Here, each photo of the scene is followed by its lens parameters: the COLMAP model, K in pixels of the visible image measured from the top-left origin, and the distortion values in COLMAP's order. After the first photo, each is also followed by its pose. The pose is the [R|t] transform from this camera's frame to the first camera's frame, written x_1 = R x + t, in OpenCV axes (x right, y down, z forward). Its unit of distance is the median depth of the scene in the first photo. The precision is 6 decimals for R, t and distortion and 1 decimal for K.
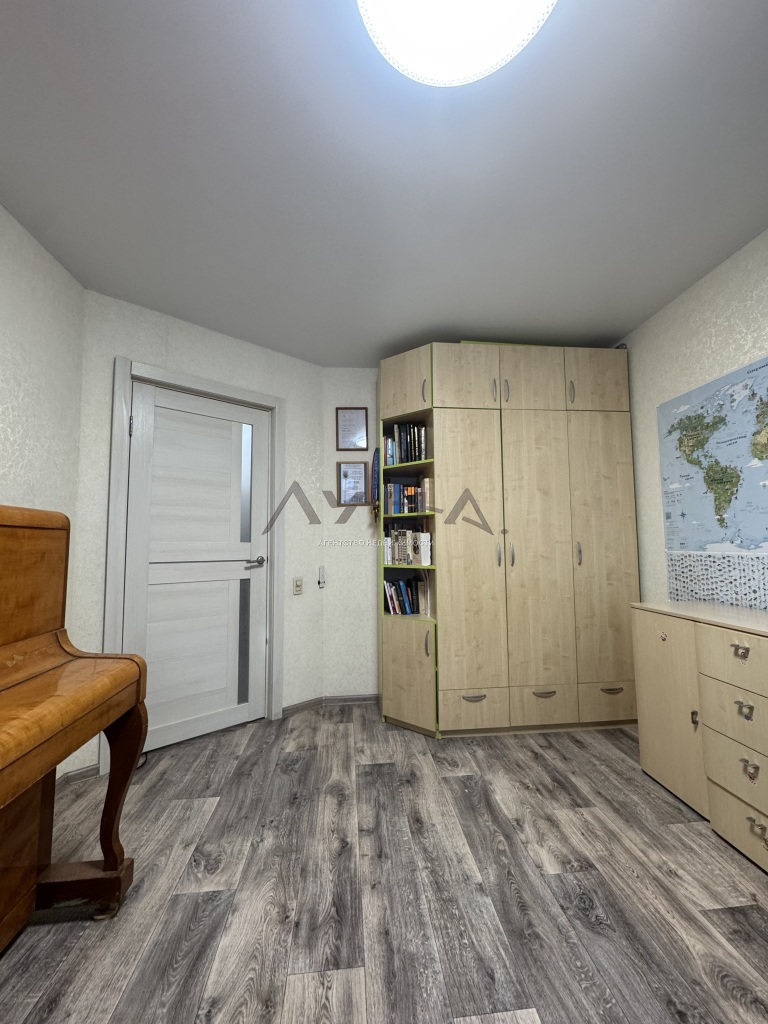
lens RADIAL K [[411.8, 0, 380.9], [0, 411.8, 508.3], [0, 0, 1]] dist [-0.001031, 0.000203]
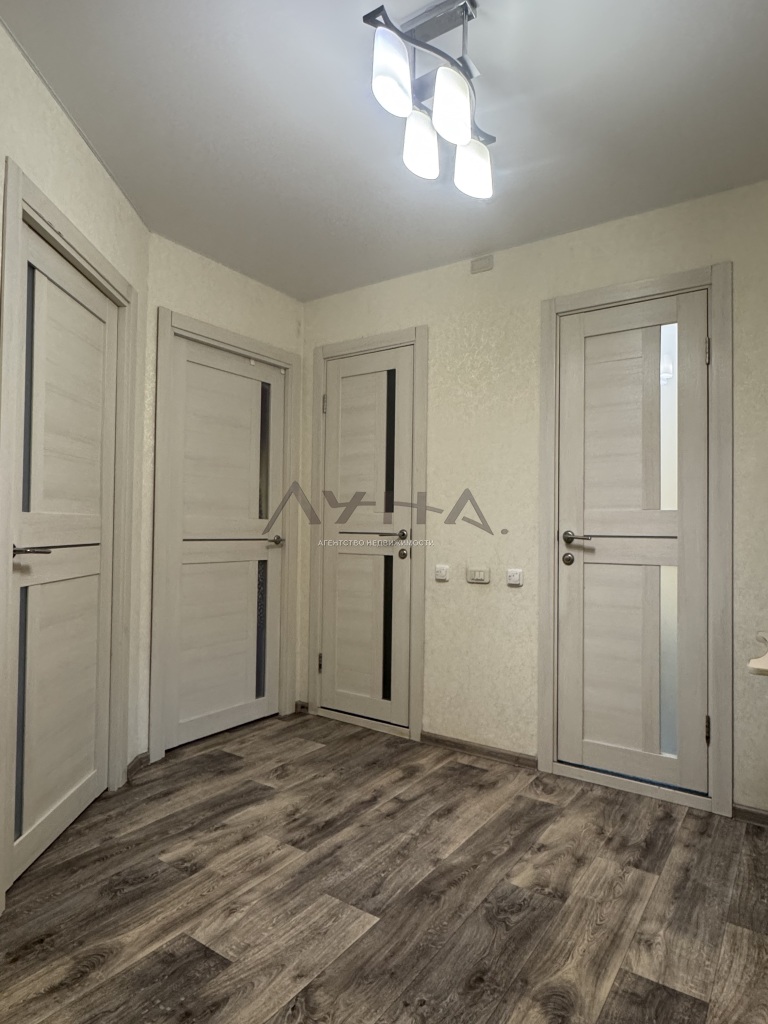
lens RADIAL K [[599.8, 0, 388.0], [0, 599.8, 514.3], [0, 0, 1]] dist [-0.002104, 0.002355]
pose [[0.768824, 0.006147, -0.639431, 1.072558], [0.039269, 0.997613, 0.056806, -0.041866], [0.638254, -0.068783, 0.766747, -0.174135]]
